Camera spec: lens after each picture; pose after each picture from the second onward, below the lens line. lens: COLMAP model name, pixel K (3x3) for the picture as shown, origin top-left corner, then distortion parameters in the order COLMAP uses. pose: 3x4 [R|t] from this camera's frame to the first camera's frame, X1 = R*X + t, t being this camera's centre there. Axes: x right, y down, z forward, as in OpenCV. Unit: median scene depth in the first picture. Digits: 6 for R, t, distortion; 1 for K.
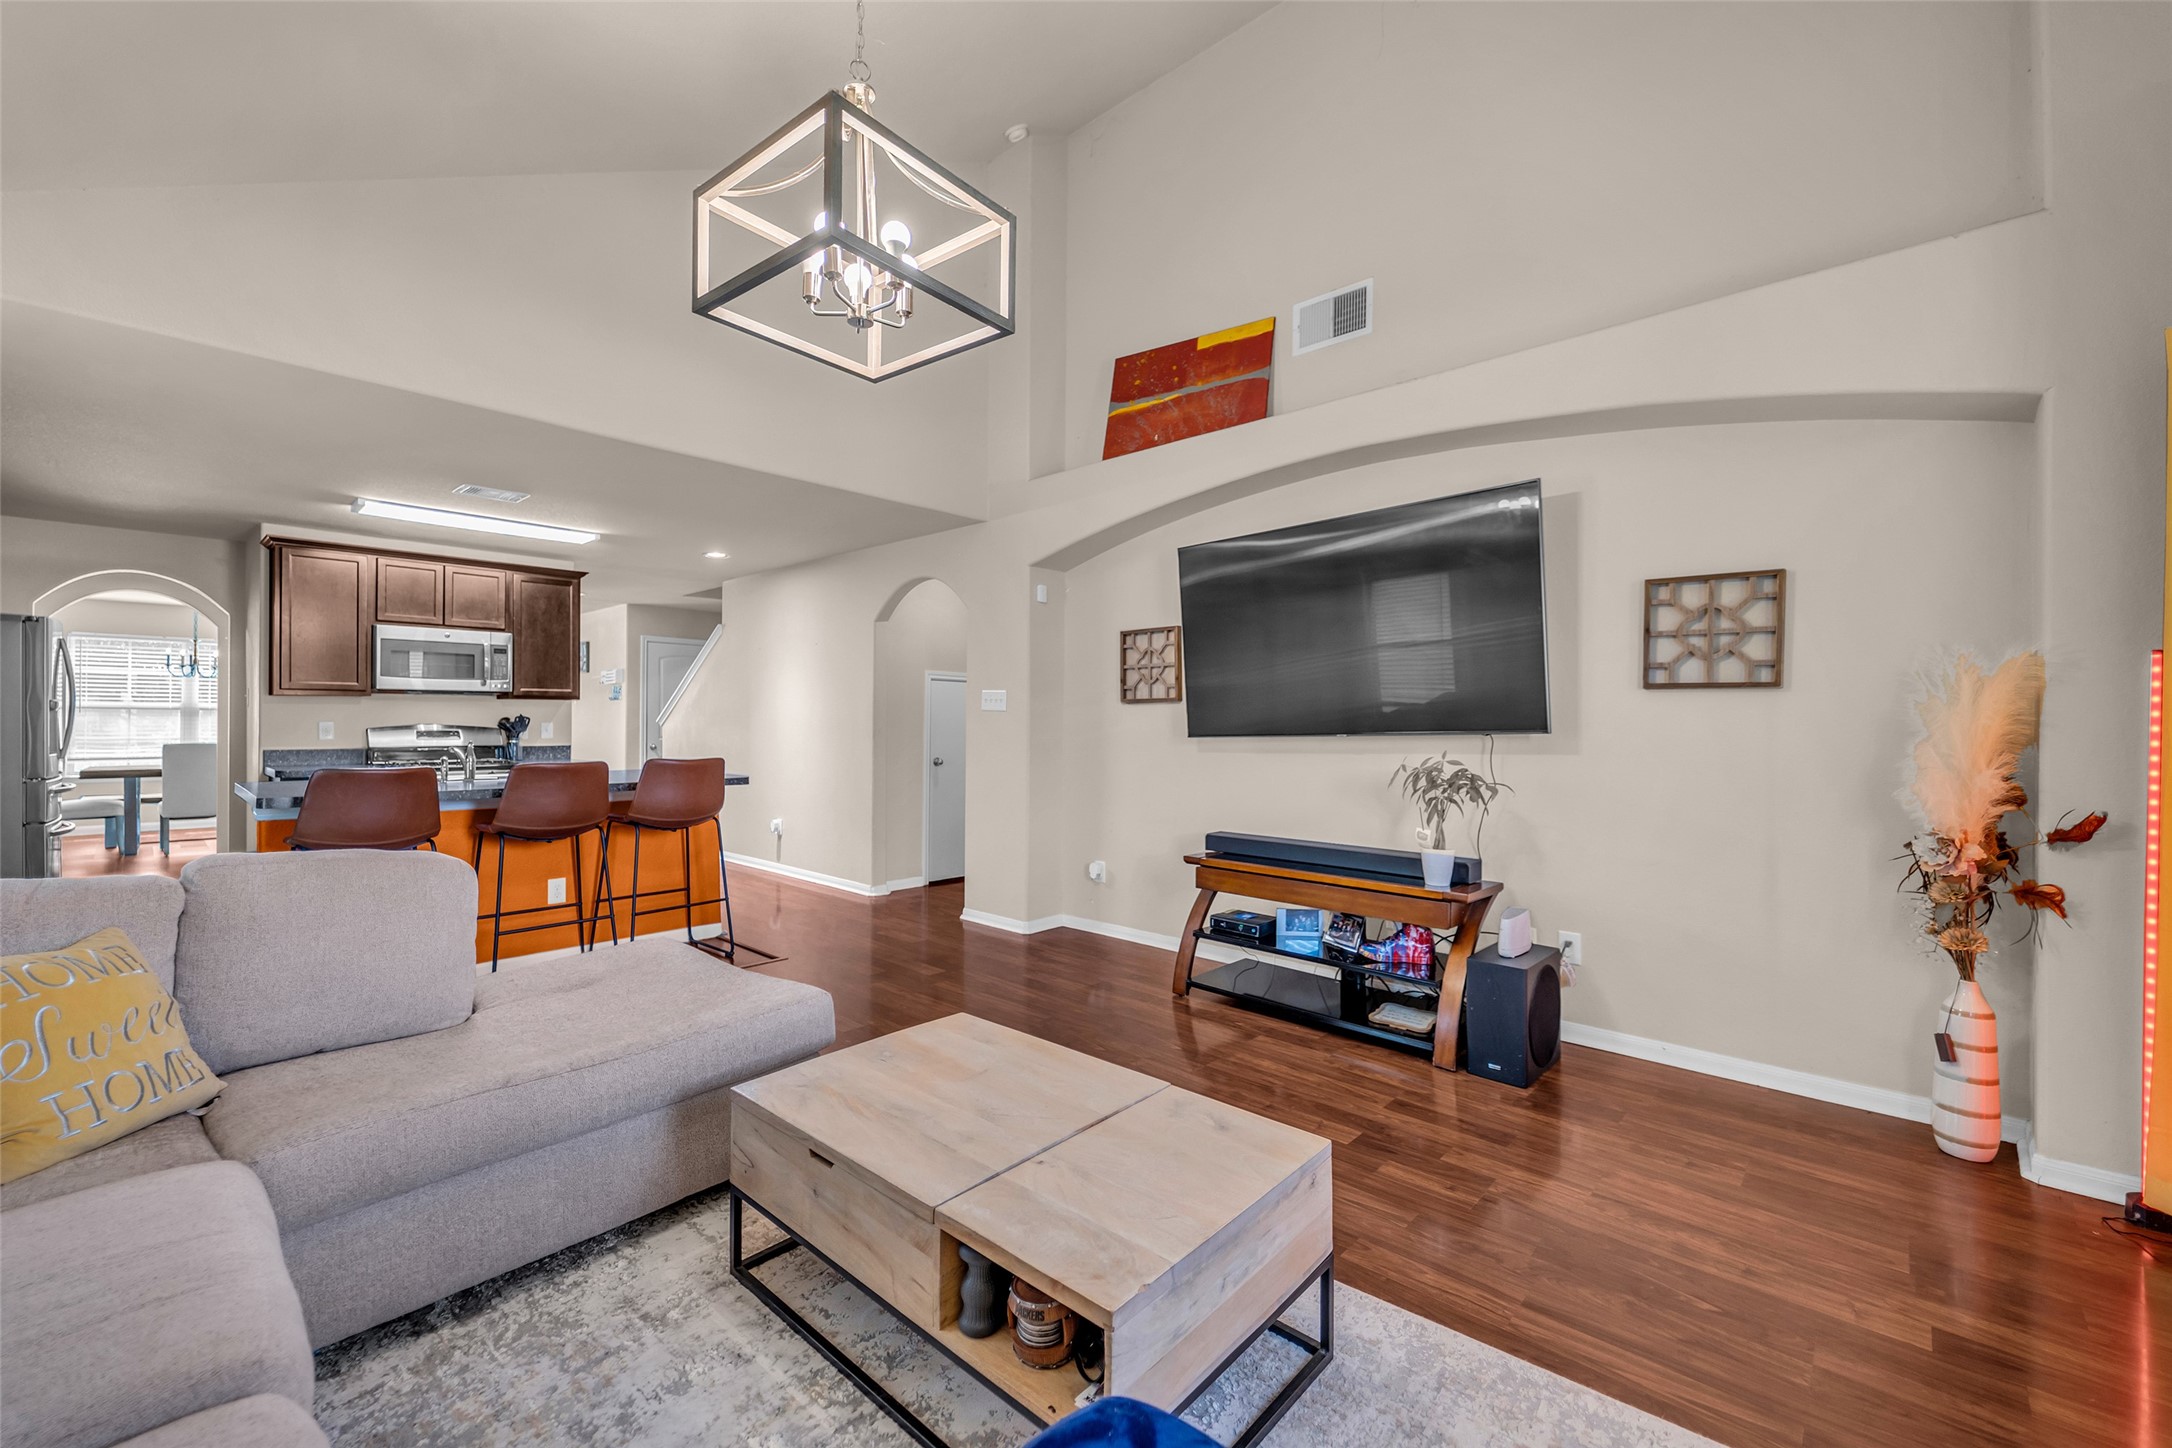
lens RADIAL K [[886.6, 0, 1086.0], [0, 886.6, 724.0], [0, 0, 1]] dist [-0.003270, -0.000246]
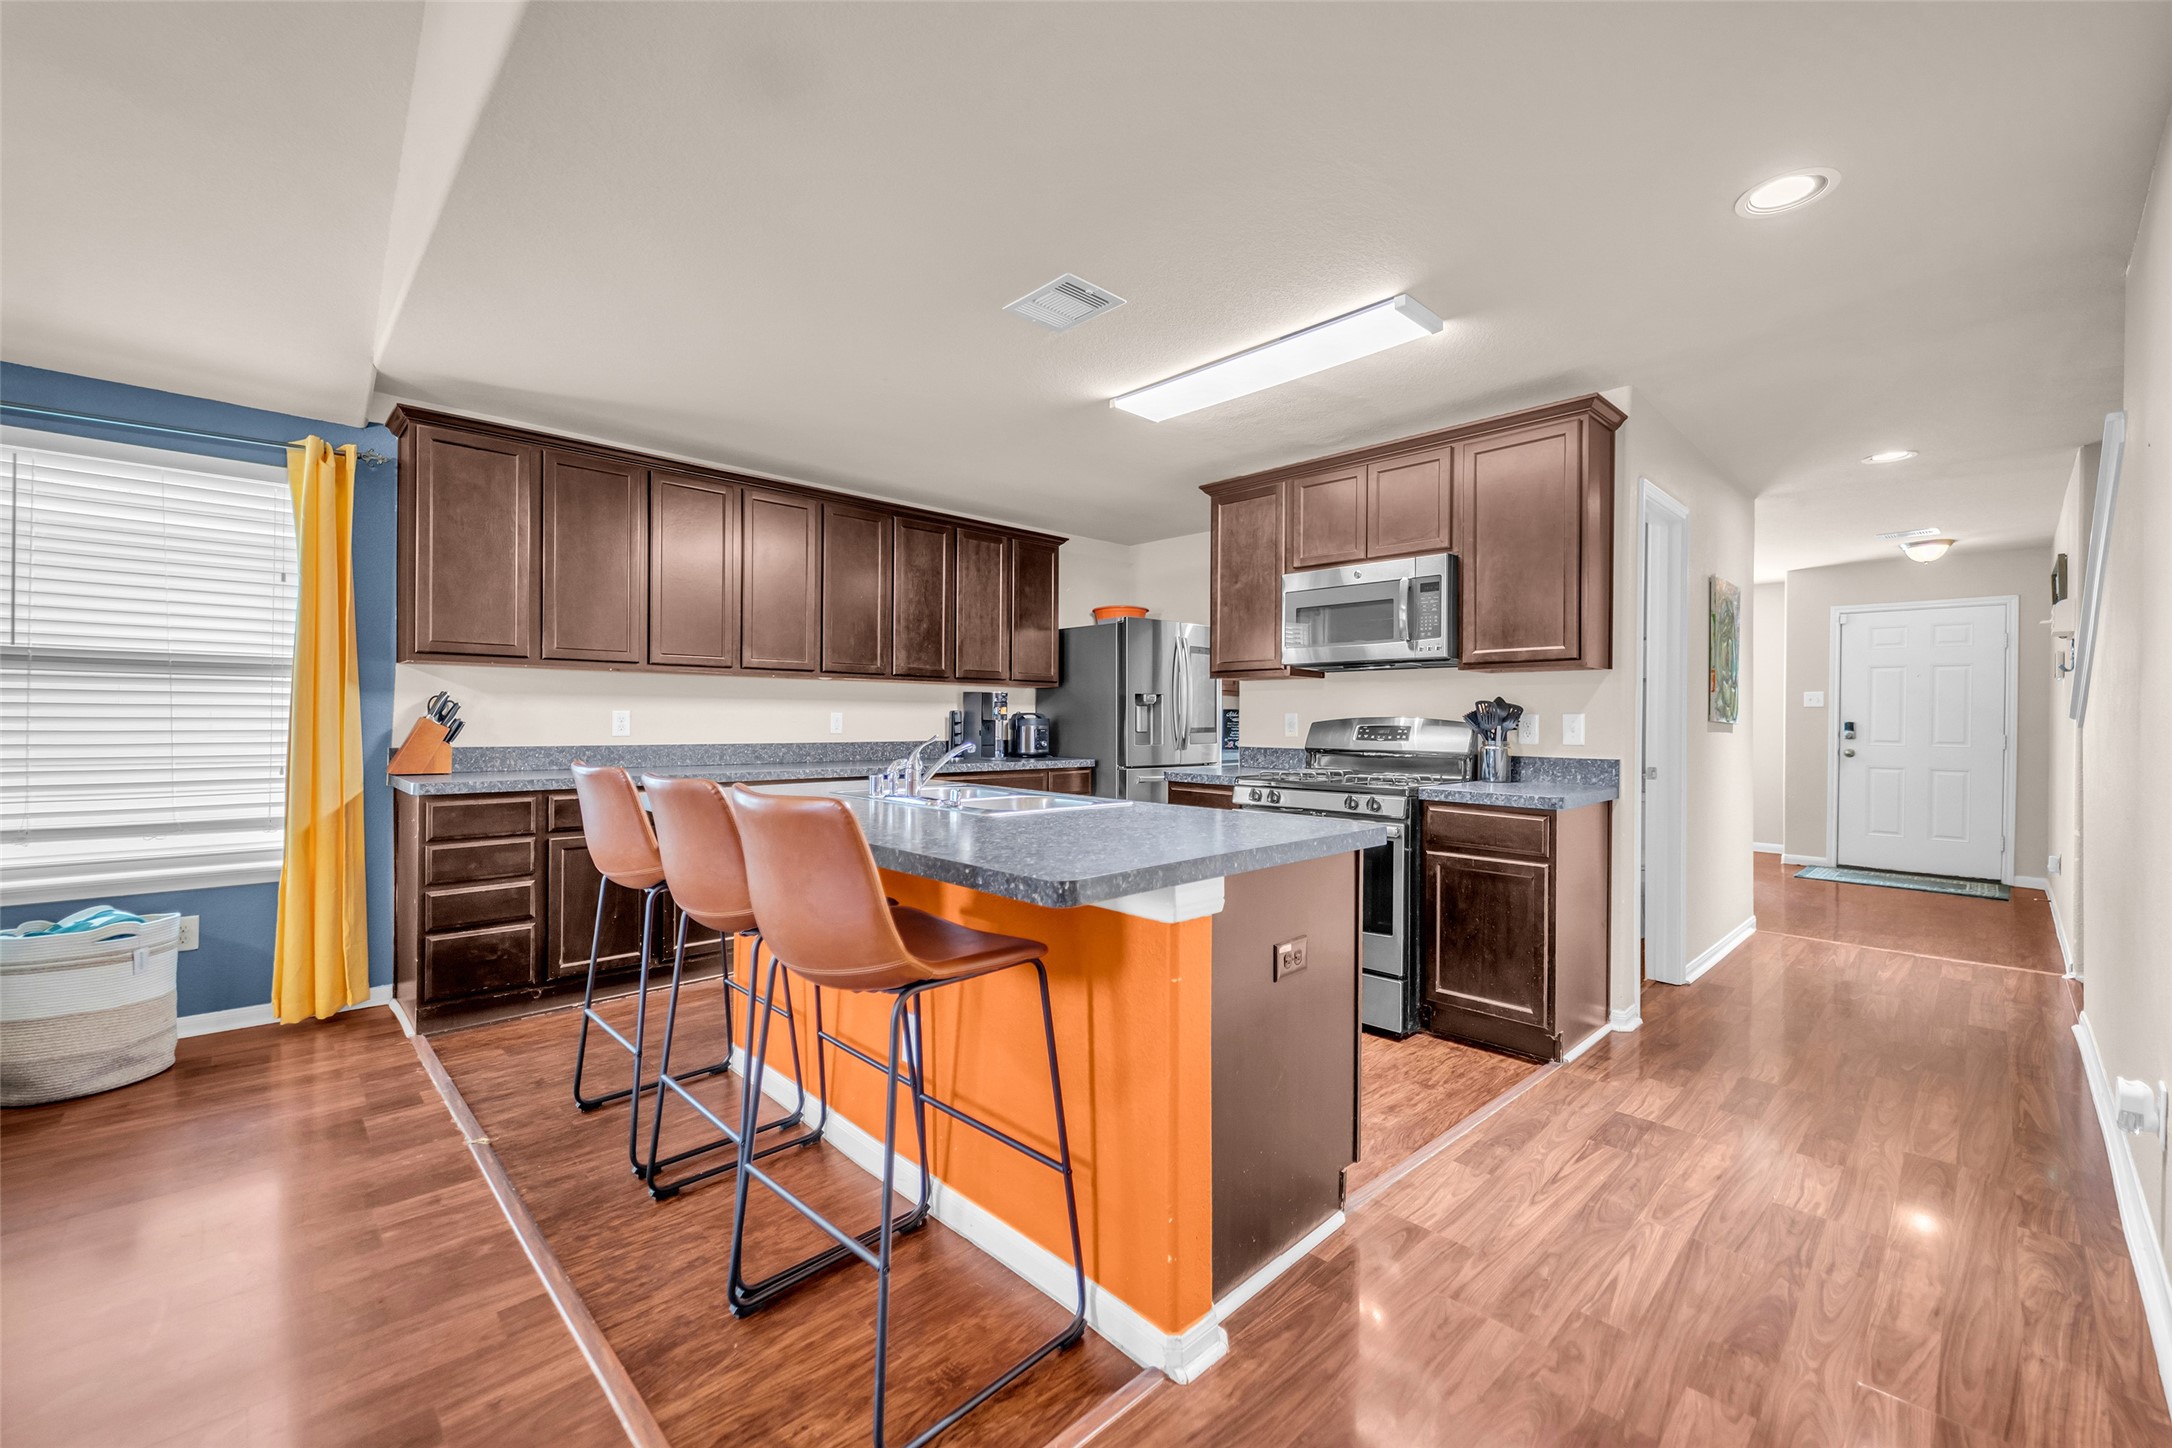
lens RADIAL K [[878.5, 0, 1076.1], [0, 878.5, 722.9], [0, 0, 1]] dist [0.001012, 0.000008]
pose [[-0.059355, -0.000064, -0.998237, -0.082487], [0.000523, 1.000000, -0.000096, 0.005805], [0.998237, -0.000527, -0.059355, 0.830317]]
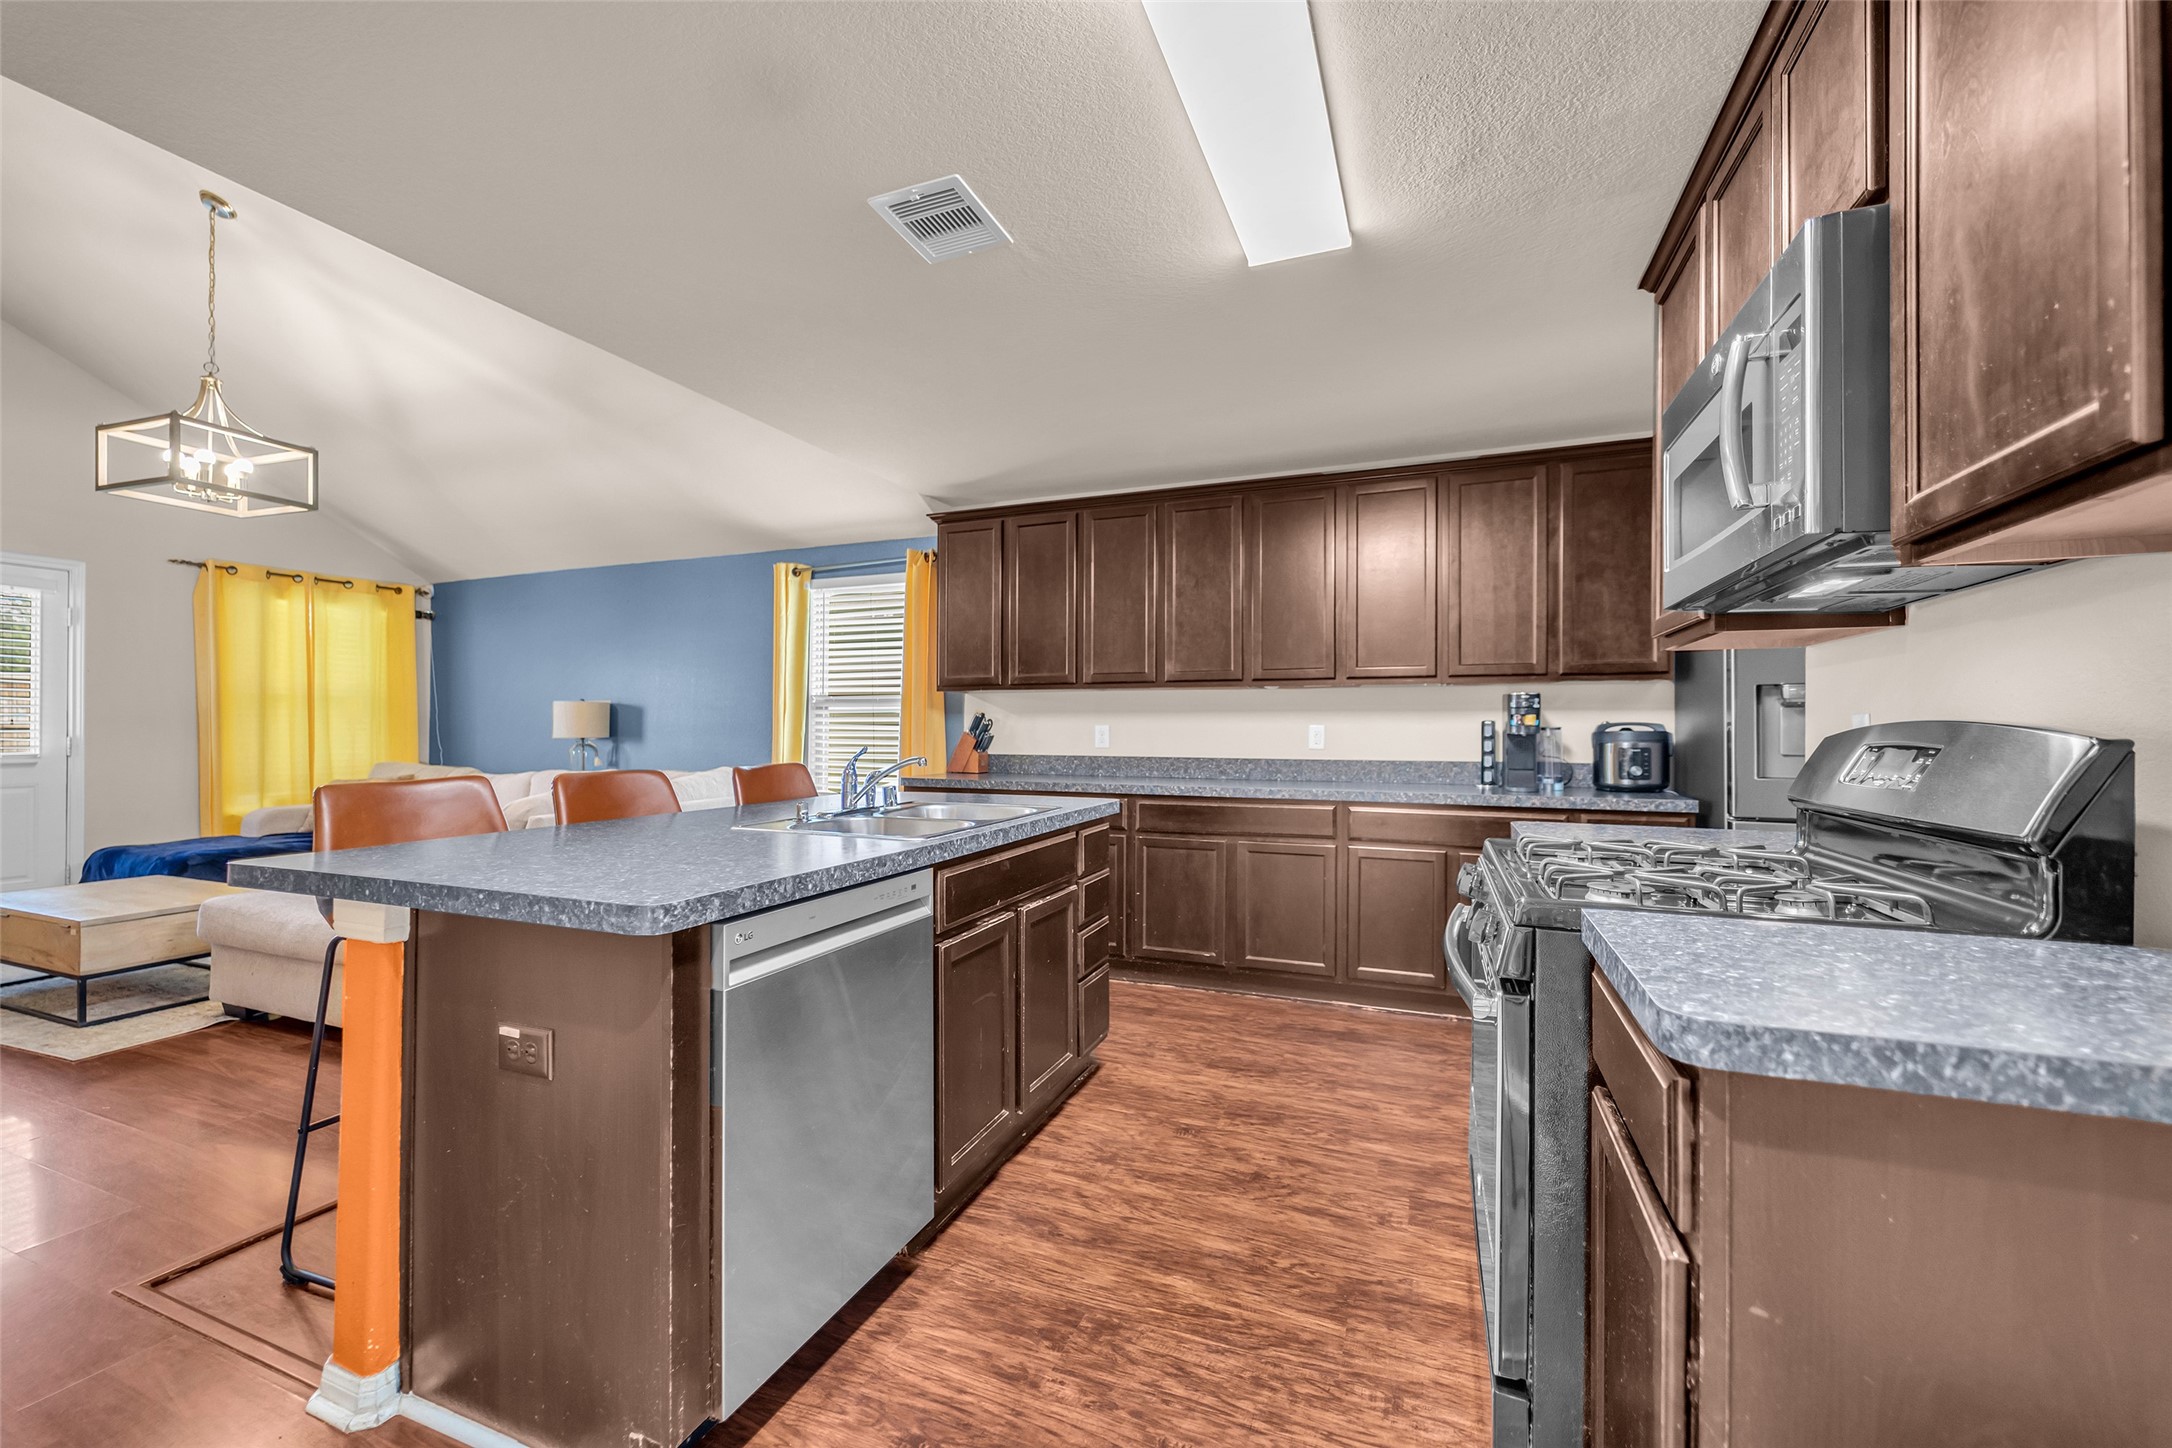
lens RADIAL K [[866.8, 0, 1086.0], [0, 866.8, 724.0], [0, 0, 1]] dist [-0.002896, -0.000219]
pose [[-0.934698, -0.008775, -0.355334, -0.463836], [-0.003796, 0.999885, -0.014706, 0.006014], [0.355422, -0.012397, -0.934624, 1.155105]]
